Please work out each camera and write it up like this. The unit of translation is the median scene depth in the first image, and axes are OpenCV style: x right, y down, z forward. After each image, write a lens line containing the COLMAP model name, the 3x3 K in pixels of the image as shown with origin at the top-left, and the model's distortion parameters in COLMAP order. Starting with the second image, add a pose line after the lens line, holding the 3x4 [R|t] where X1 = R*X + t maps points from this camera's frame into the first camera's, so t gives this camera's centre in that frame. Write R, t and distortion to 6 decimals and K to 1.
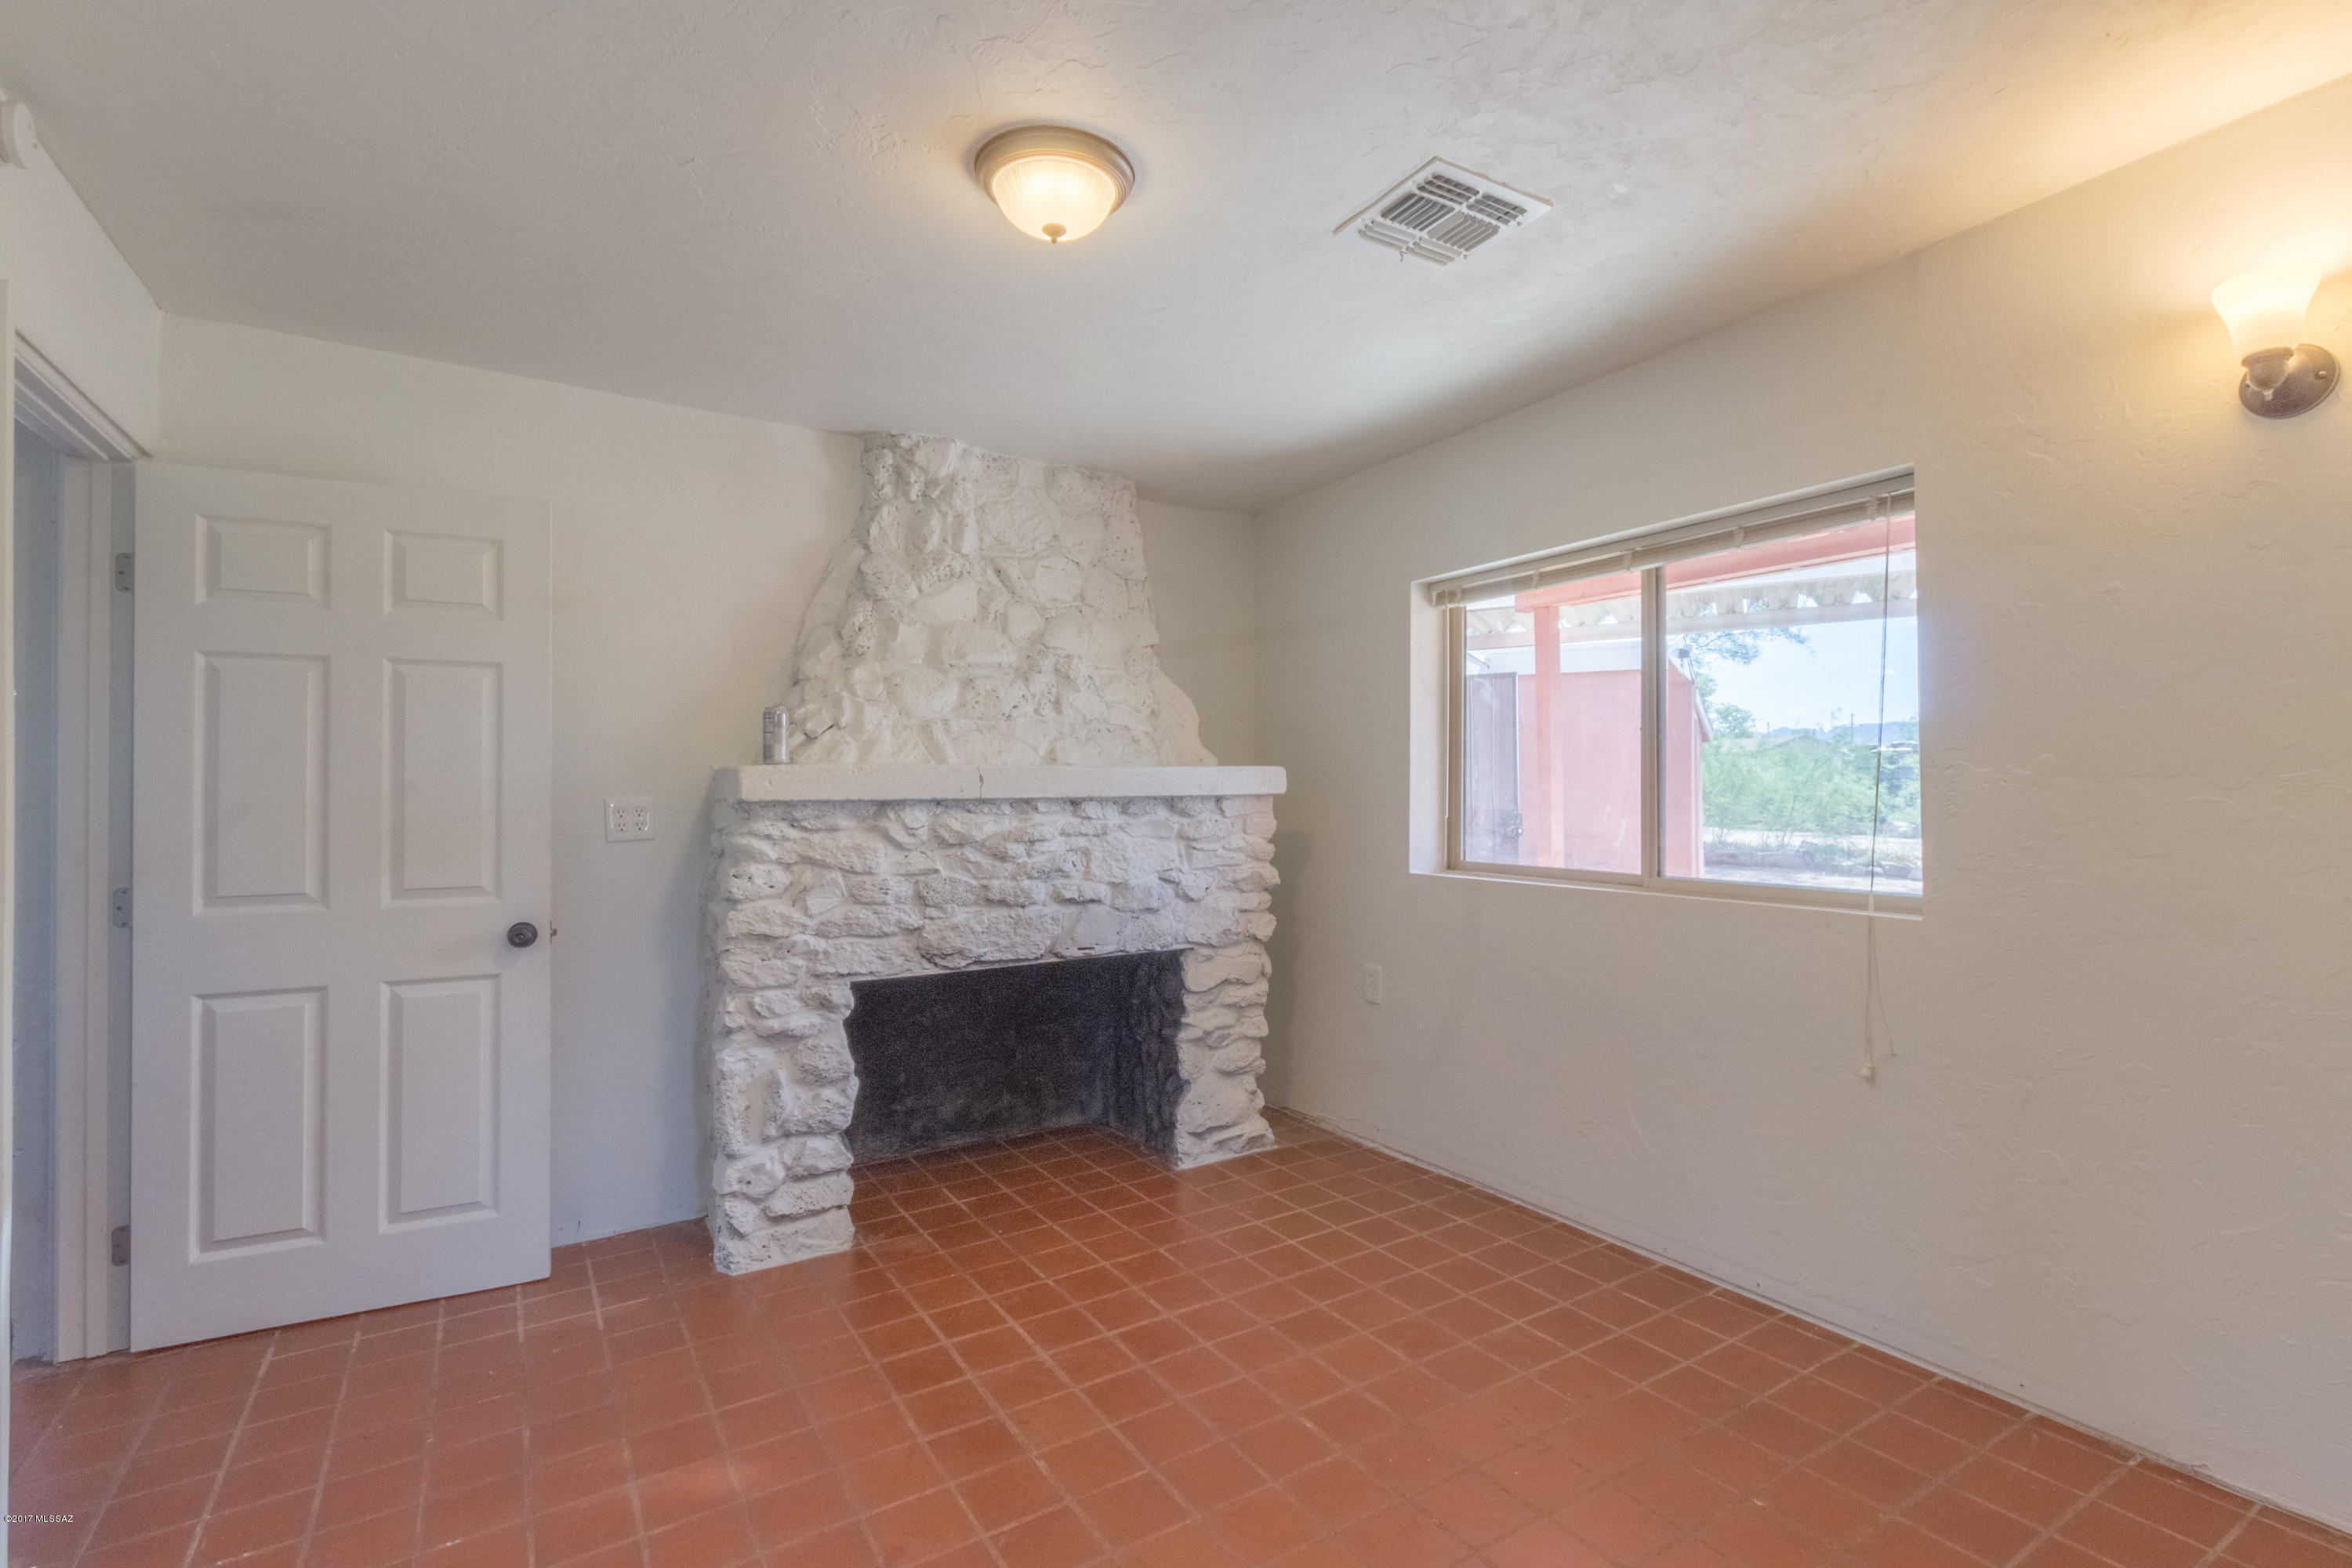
lens RADIAL K [[1084.4, 0, 1194.0], [0, 1084.4, 778.8], [0, 0, 1]] dist [0.003260, -0.000649]
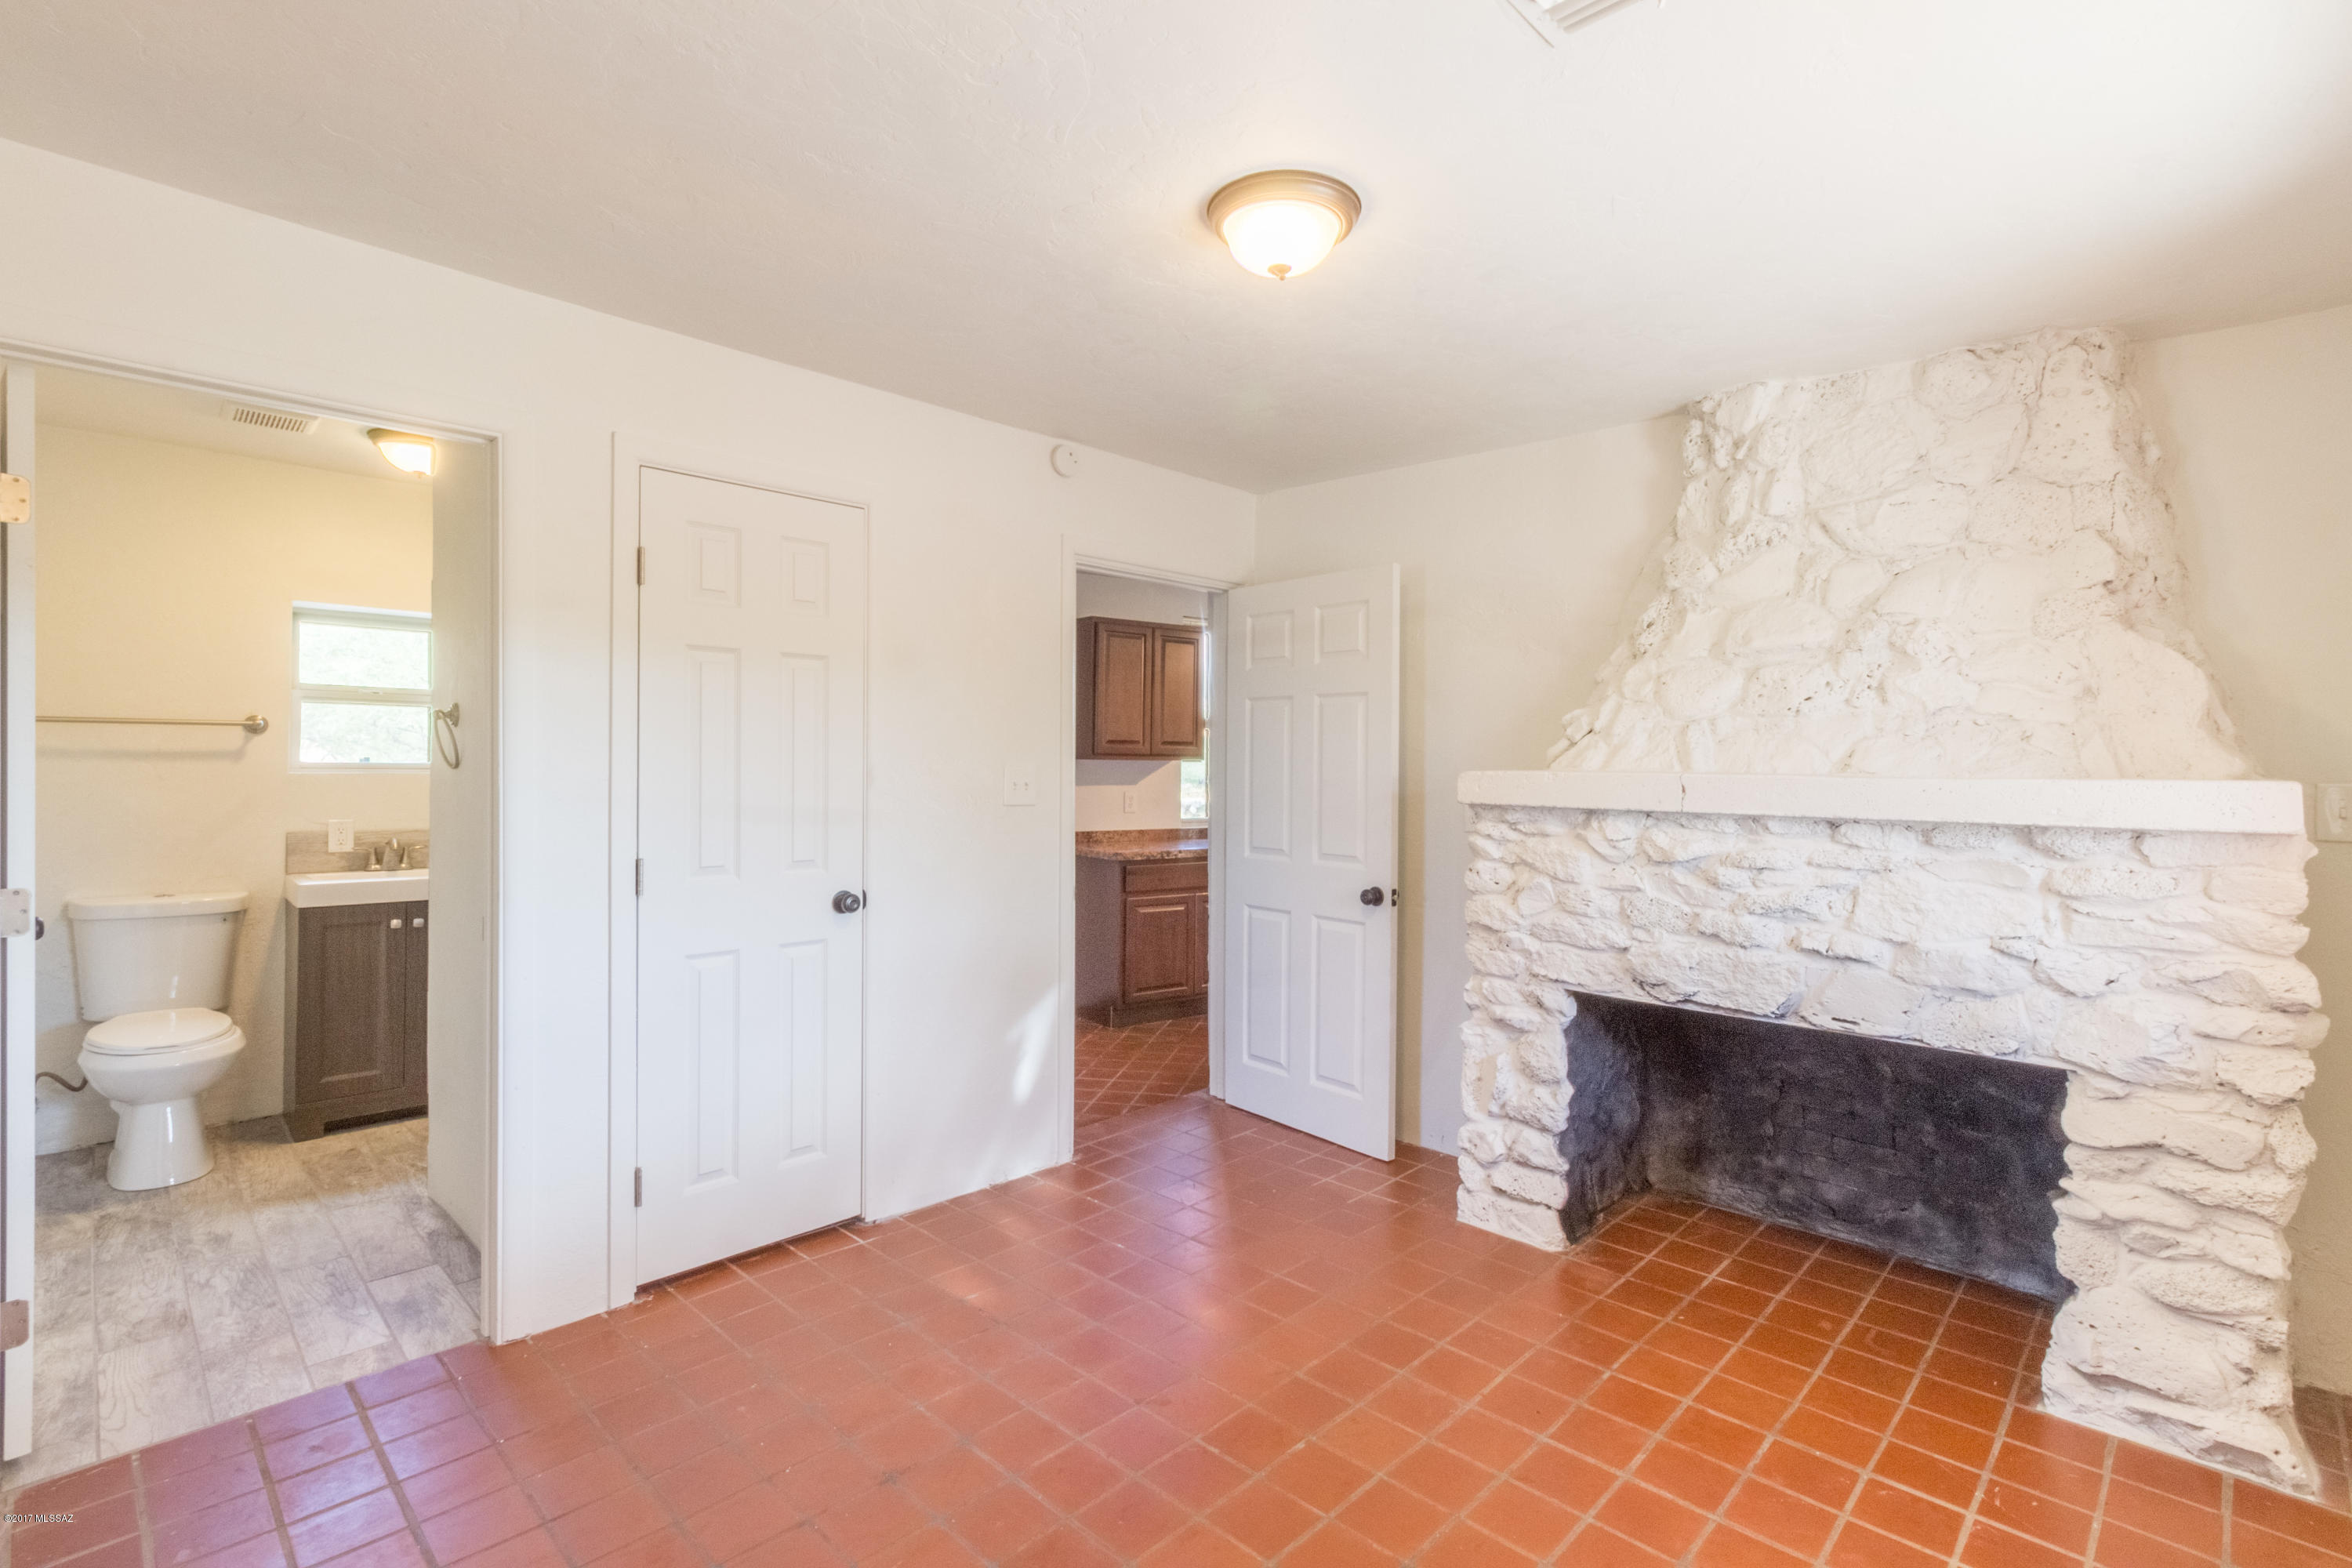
lens RADIAL K [[1084.4, 0, 1199.7], [0, 1084.4, 774.7], [0, 0, 1]] dist [0.003260, -0.000649]
pose [[0.250671, 0.021286, -0.967838, 0.493033], [-0.005001, 0.999773, 0.020693, -0.025183], [0.968059, -0.000347, 0.250721, 0.375123]]
